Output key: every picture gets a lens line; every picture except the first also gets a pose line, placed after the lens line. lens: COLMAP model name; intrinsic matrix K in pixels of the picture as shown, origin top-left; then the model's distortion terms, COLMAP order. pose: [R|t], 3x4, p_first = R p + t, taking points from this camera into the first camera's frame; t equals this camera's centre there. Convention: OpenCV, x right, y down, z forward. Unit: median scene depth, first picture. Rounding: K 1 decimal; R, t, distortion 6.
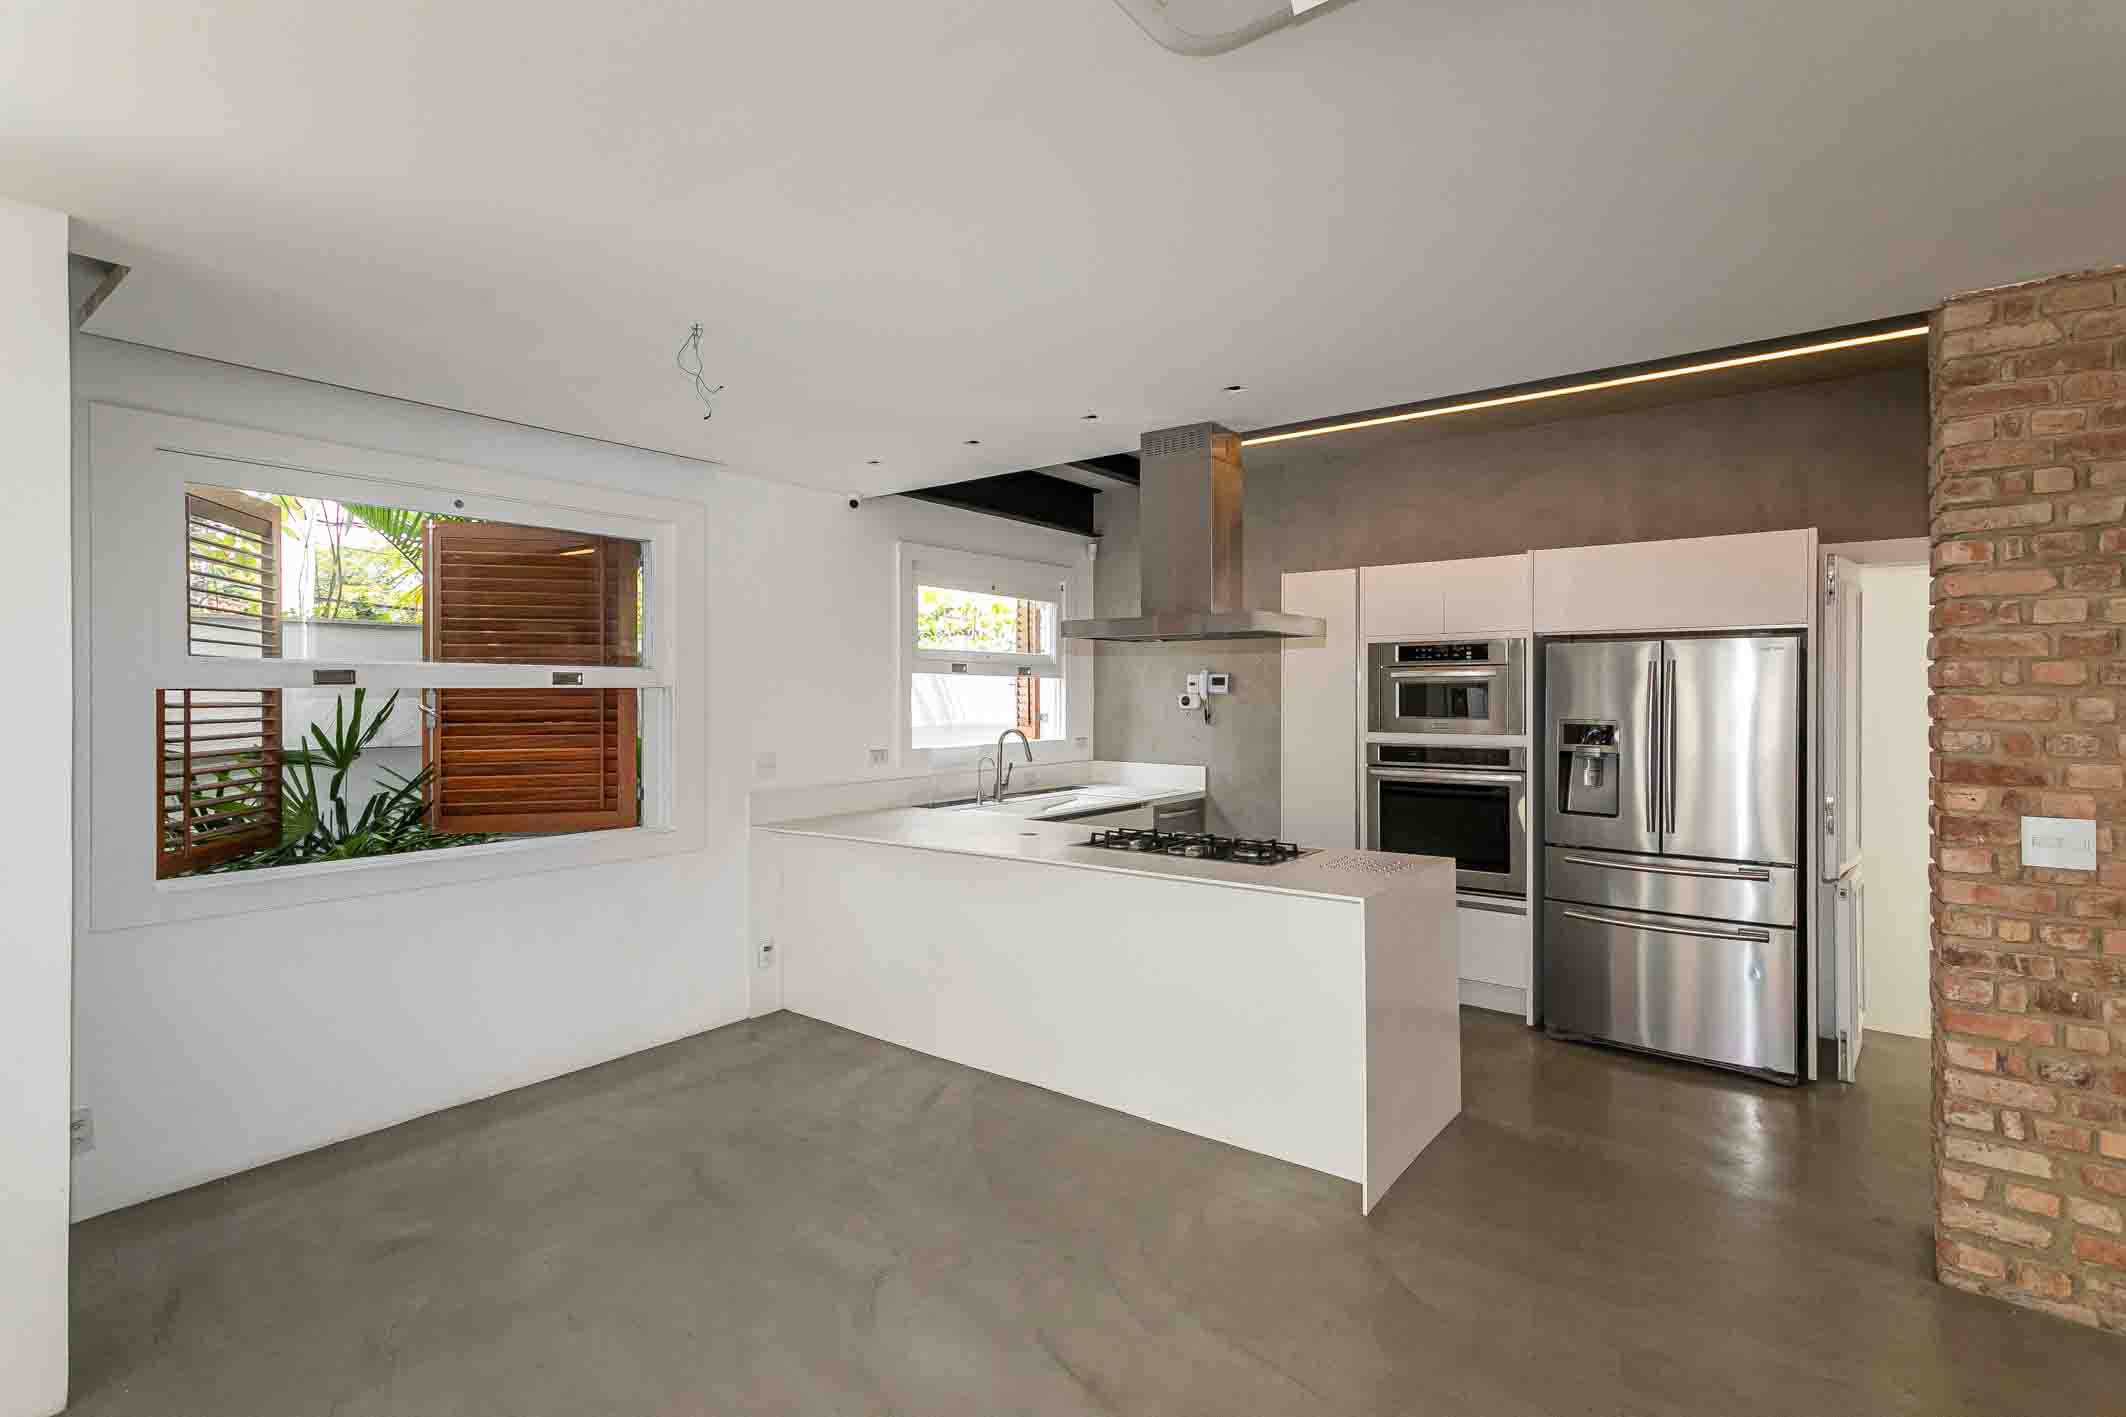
lens RADIAL K [[1013.0, 0, 1063.1], [0, 1013.0, 696.9], [0, 0, 1]] dist [0.001095, 0.004278]
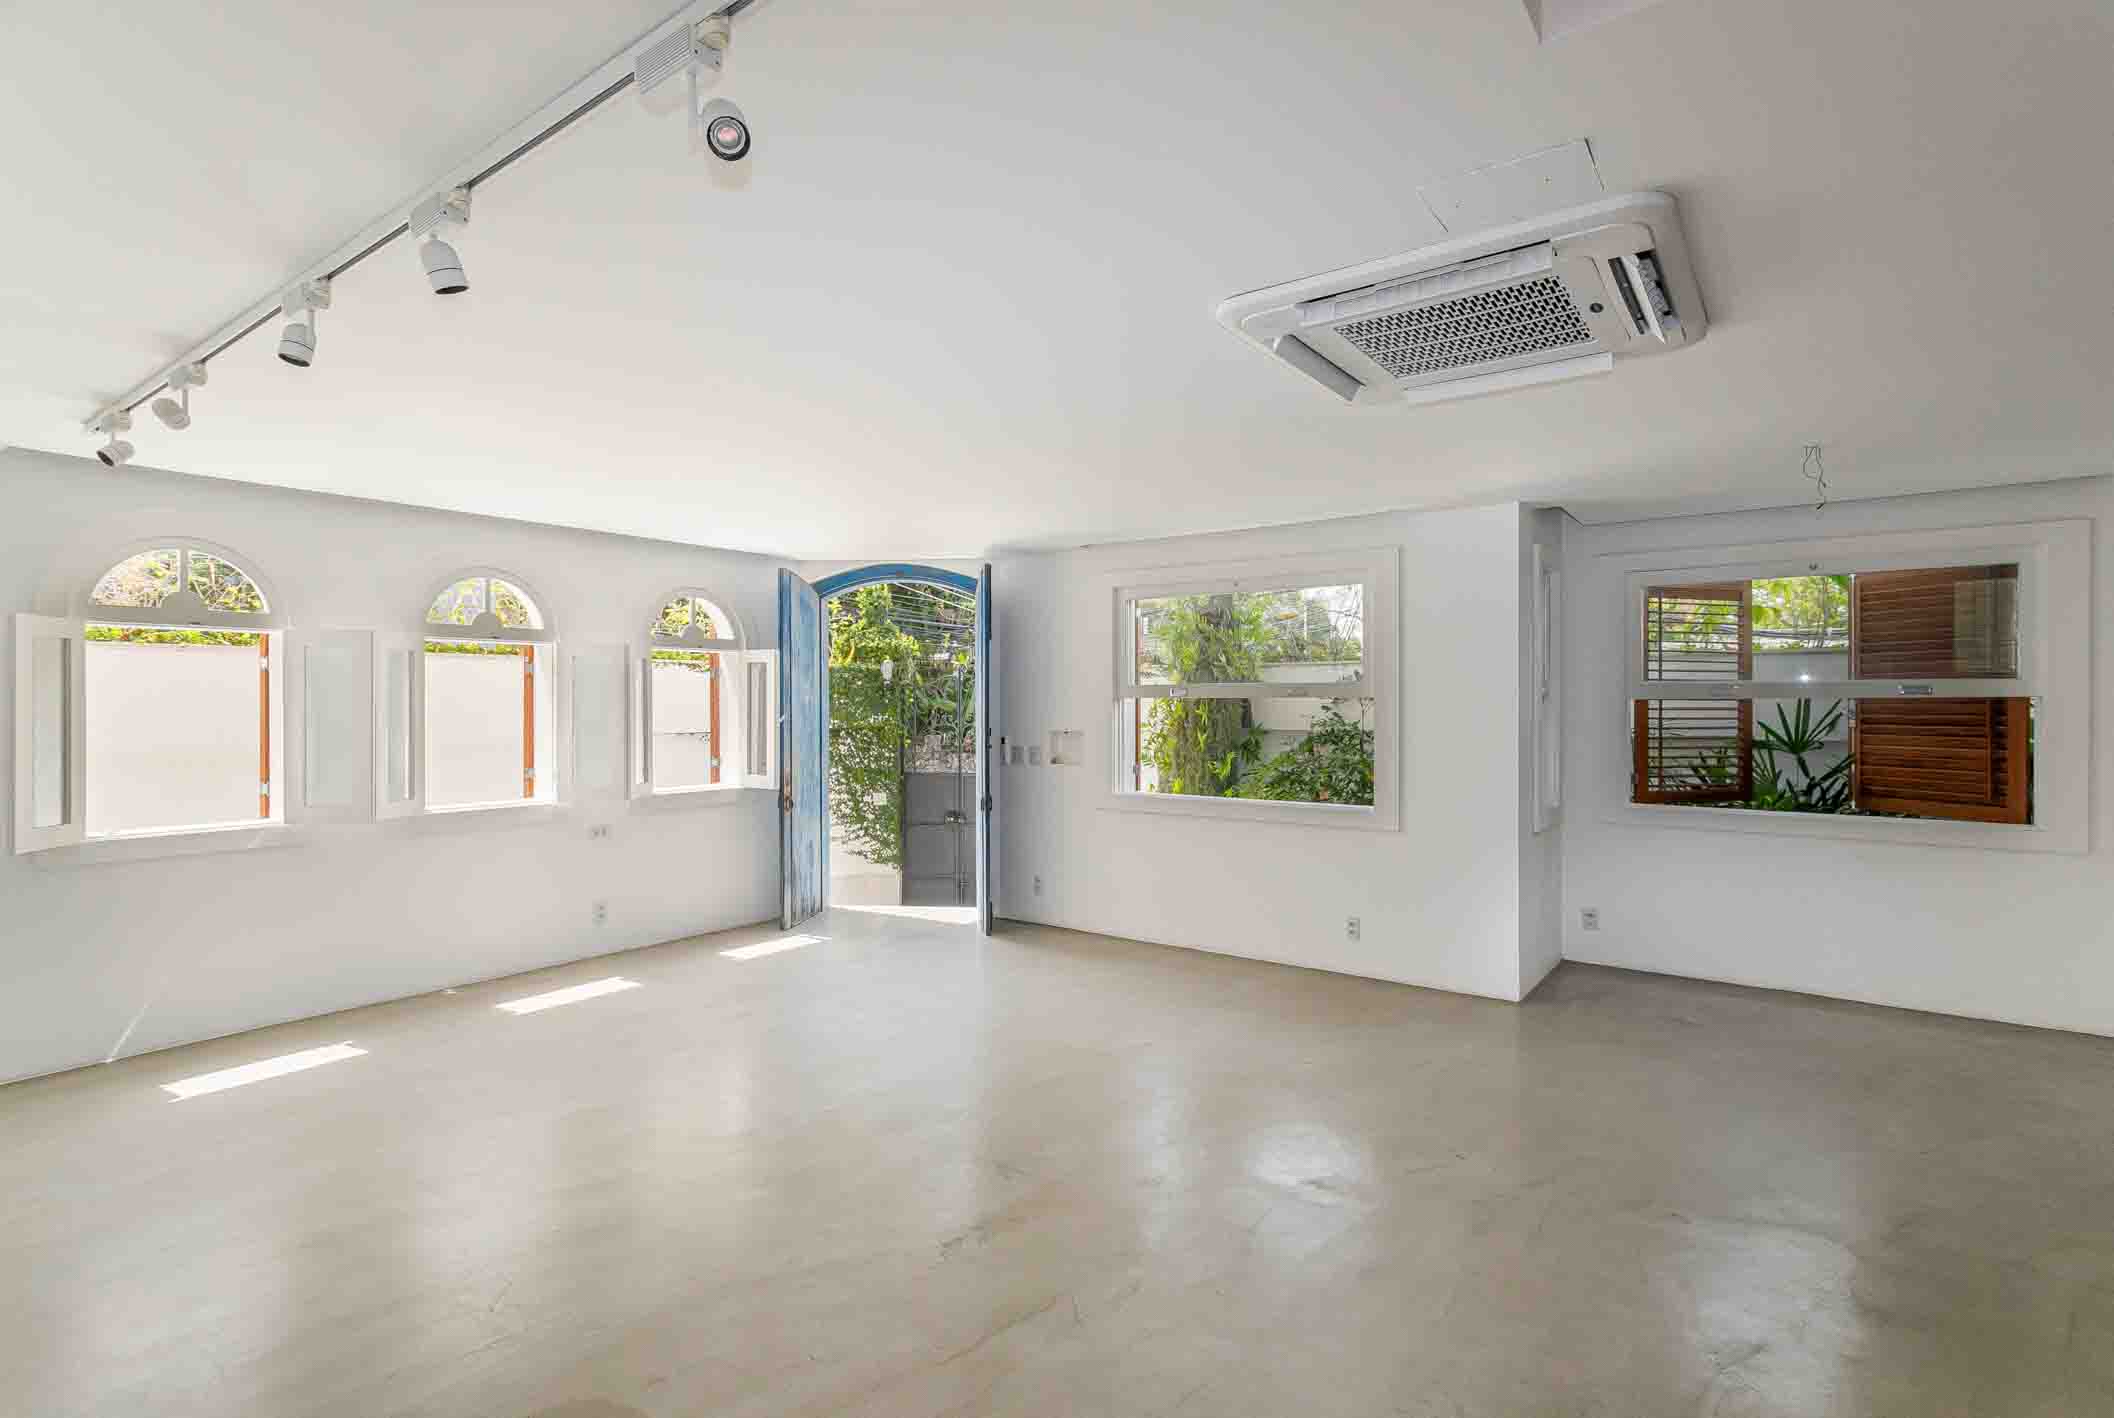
lens RADIAL K [[1007.3, 0, 1069.2], [0, 1007.3, 705.8], [0, 0, 1]] dist [0.001095, 0.004278]
pose [[0.023941, 0.006667, -0.999691, 0.630266], [-0.002433, 0.999975, 0.006610, -0.003890], [0.999710, 0.002274, 0.023957, -0.049290]]
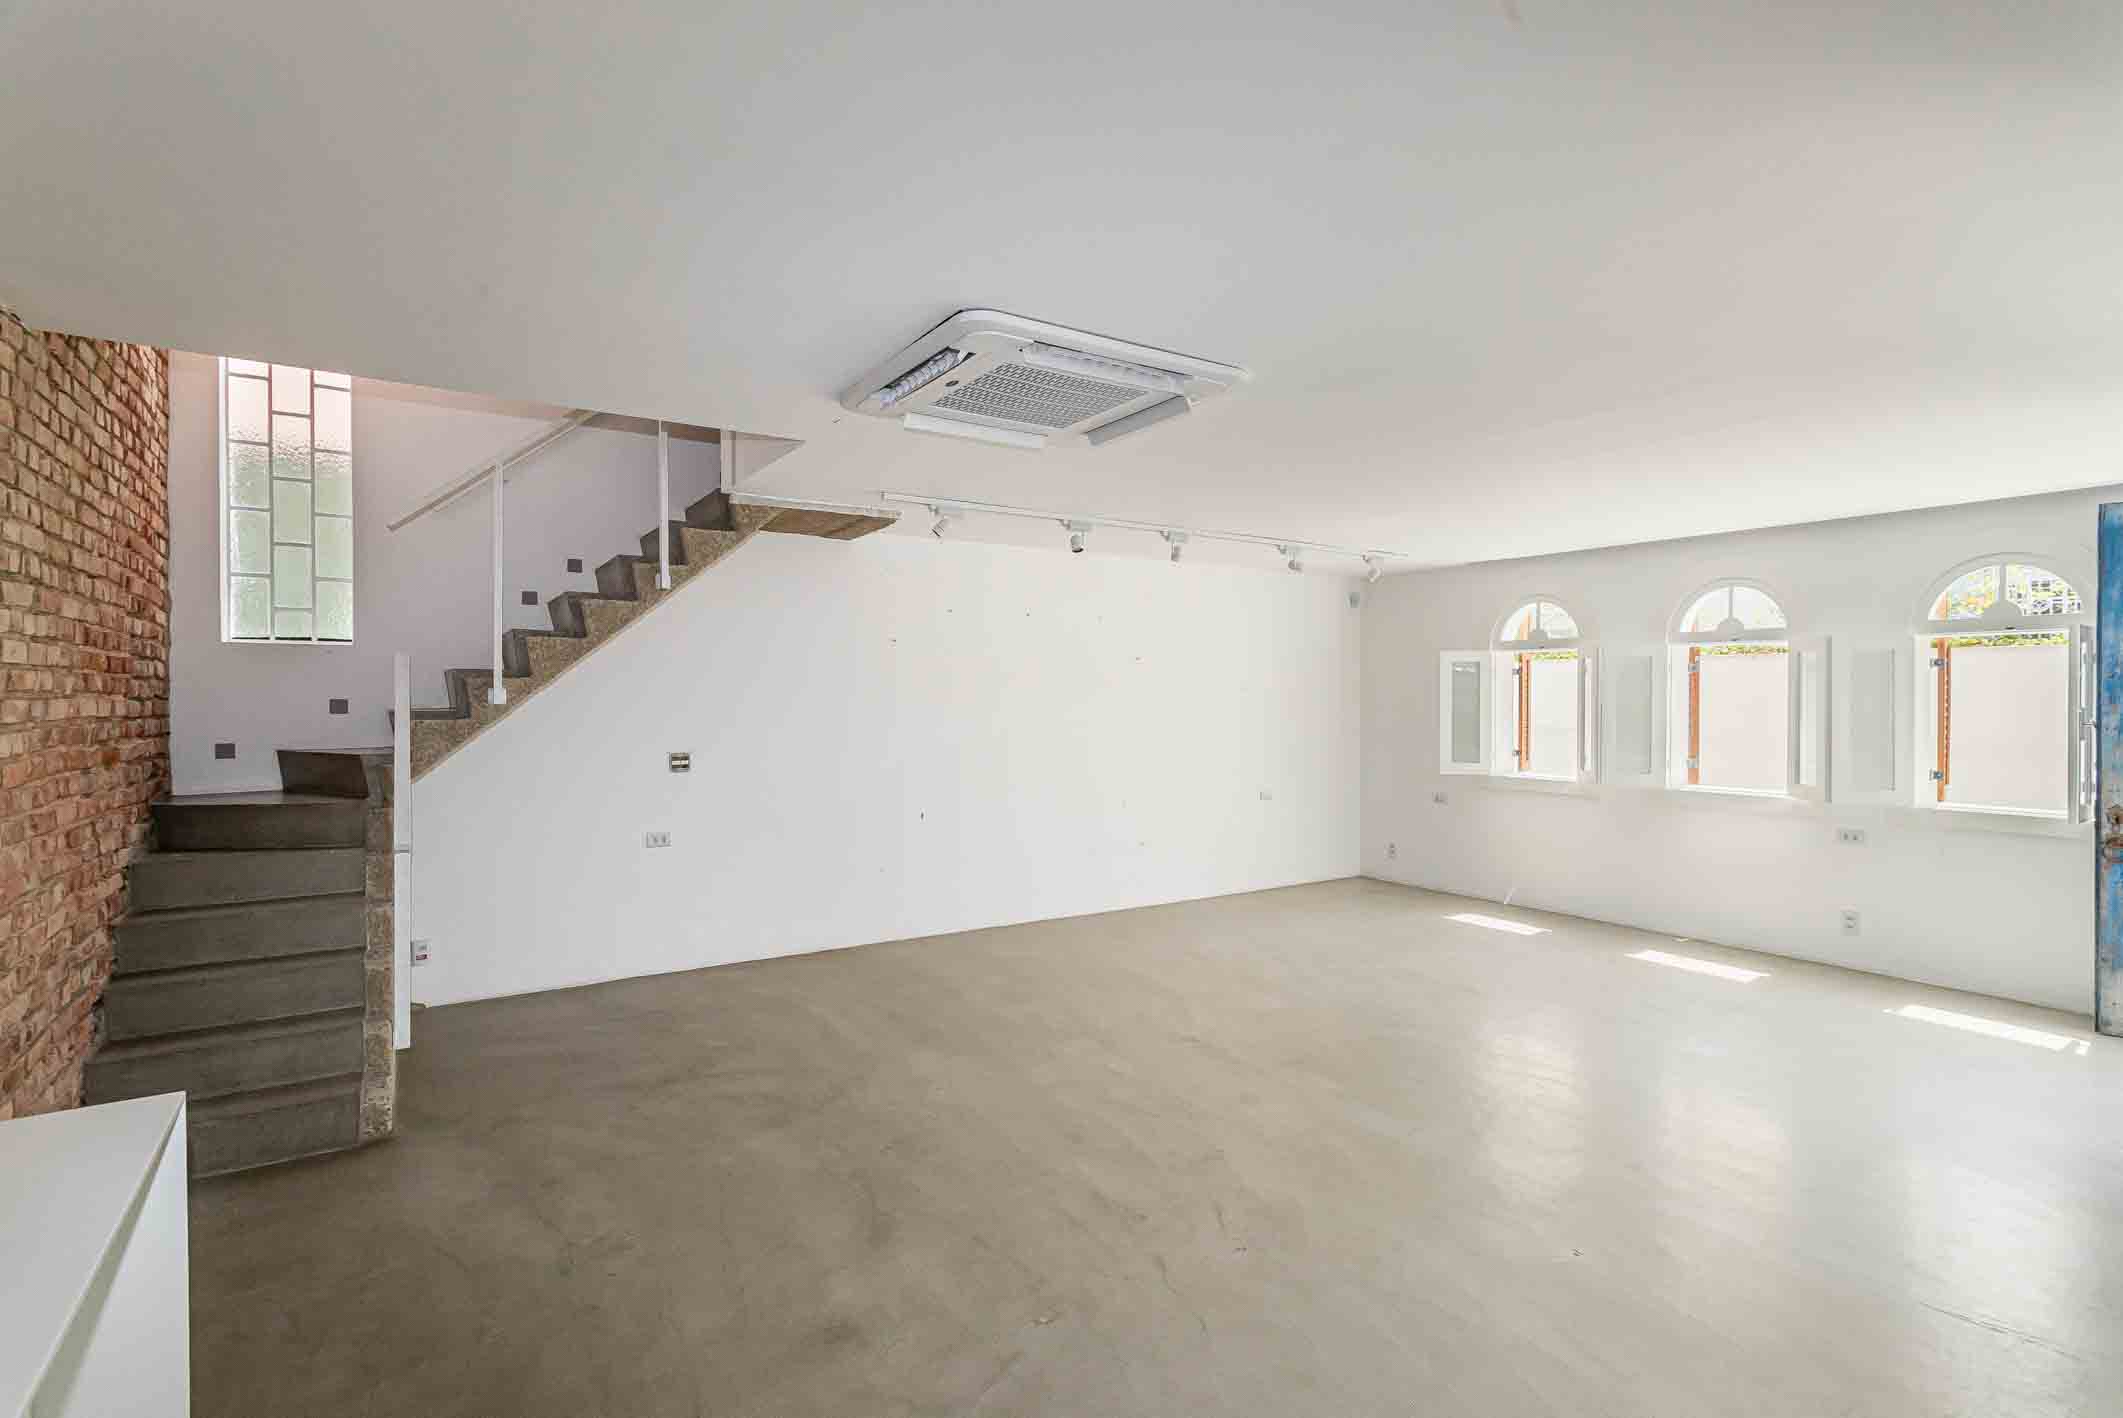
lens RADIAL K [[1011.6, 0, 1060.6], [0, 1011.6, 696.9], [0, 0, 1]] dist [0.001095, 0.004278]
pose [[-0.939025, -0.001989, 0.343842, -0.201252], [-0.000454, 0.999990, 0.004544, -0.005910], [-0.343847, 0.004111, -0.939017, 0.855794]]
